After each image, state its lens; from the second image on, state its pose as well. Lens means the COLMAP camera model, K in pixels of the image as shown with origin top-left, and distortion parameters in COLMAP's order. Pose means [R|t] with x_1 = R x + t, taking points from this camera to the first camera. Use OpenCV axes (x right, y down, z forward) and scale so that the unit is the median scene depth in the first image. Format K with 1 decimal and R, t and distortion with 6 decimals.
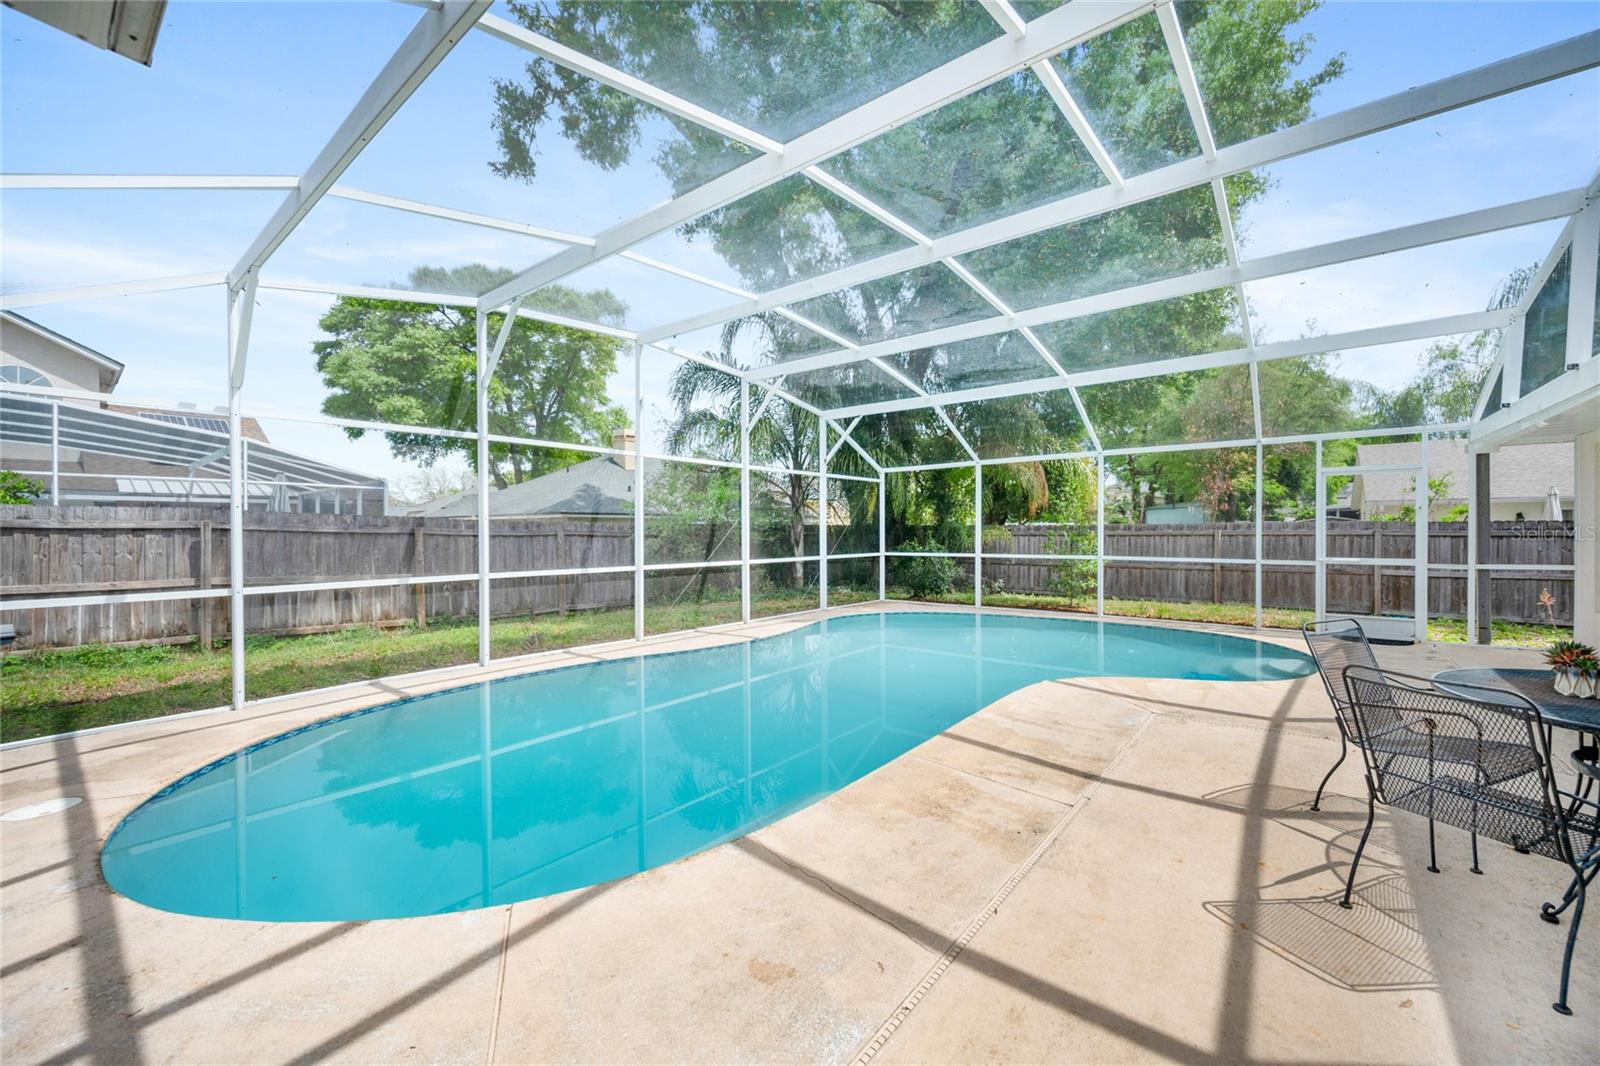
lens RADIAL K [[650.9, 0, 800.0], [0, 650.9, 533.0], [0, 0, 1]] dist [0.000014, 0.000009]
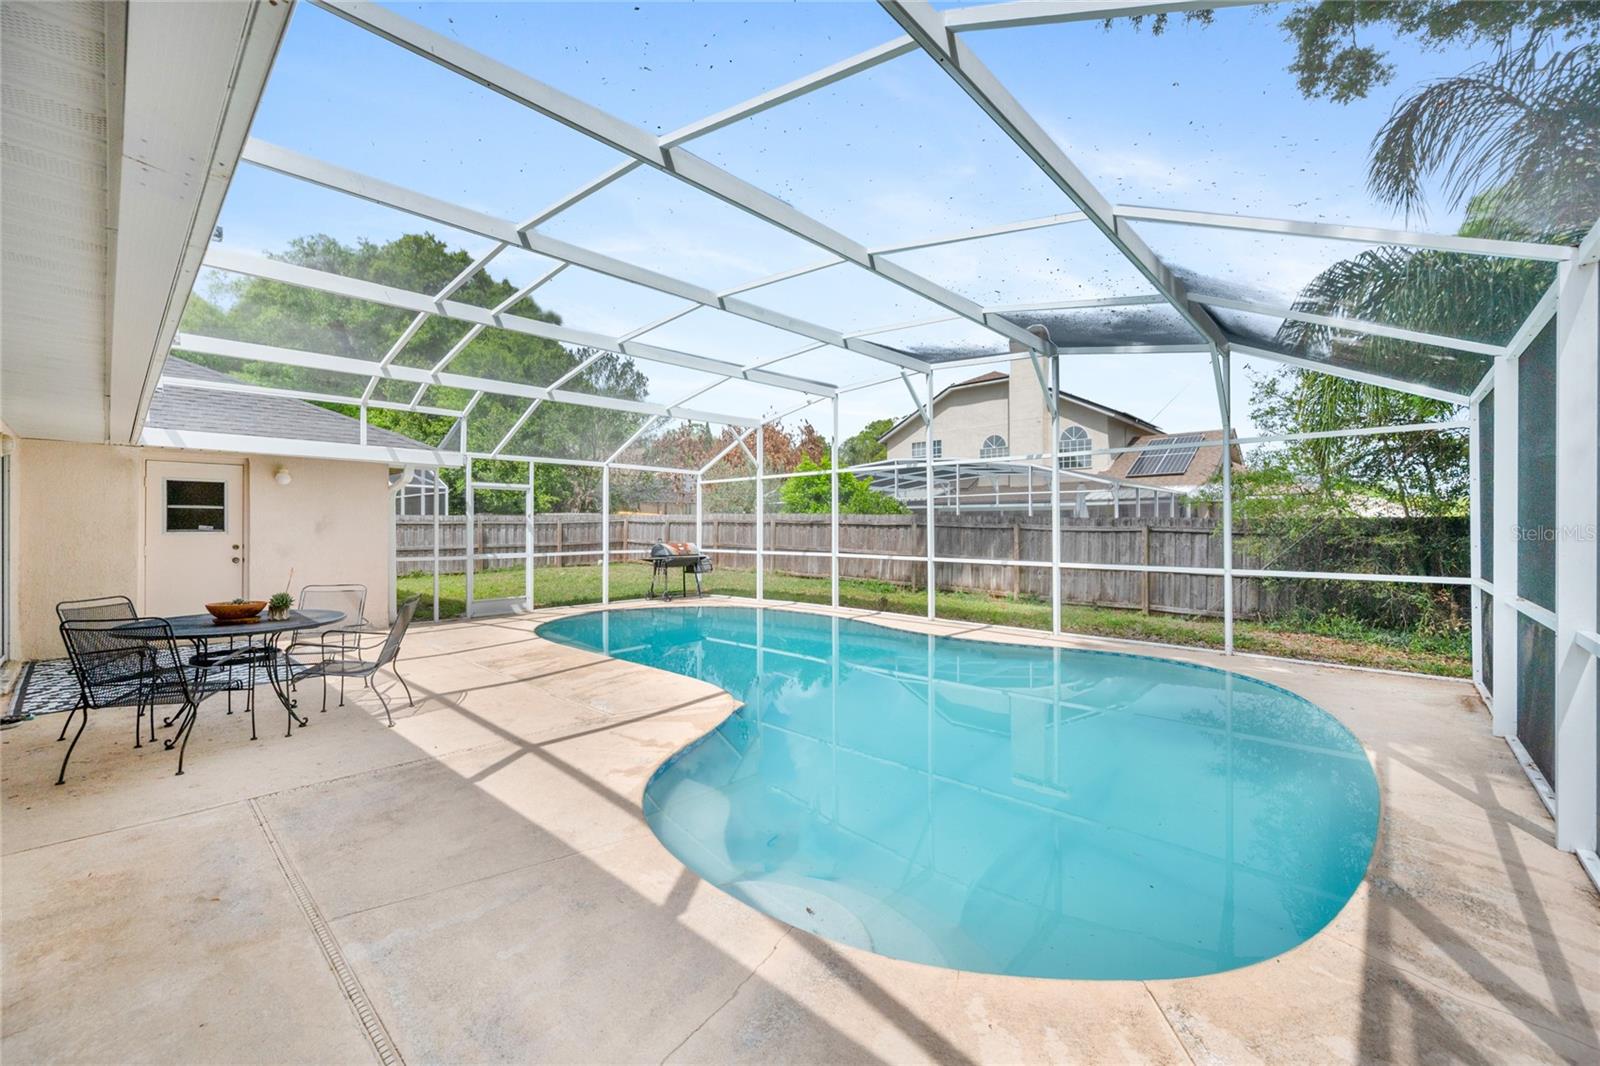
lens RADIAL K [[600.4, 0, 800.0], [0, 600.4, 533.0], [0, 0, 1]] dist [0.000274, 0.000067]
pose [[-0.074019, 0.020367, -0.997049, 0.874012], [-0.000303, 0.999791, 0.020446, -0.018104], [0.997257, 0.001815, -0.073998, 0.817720]]
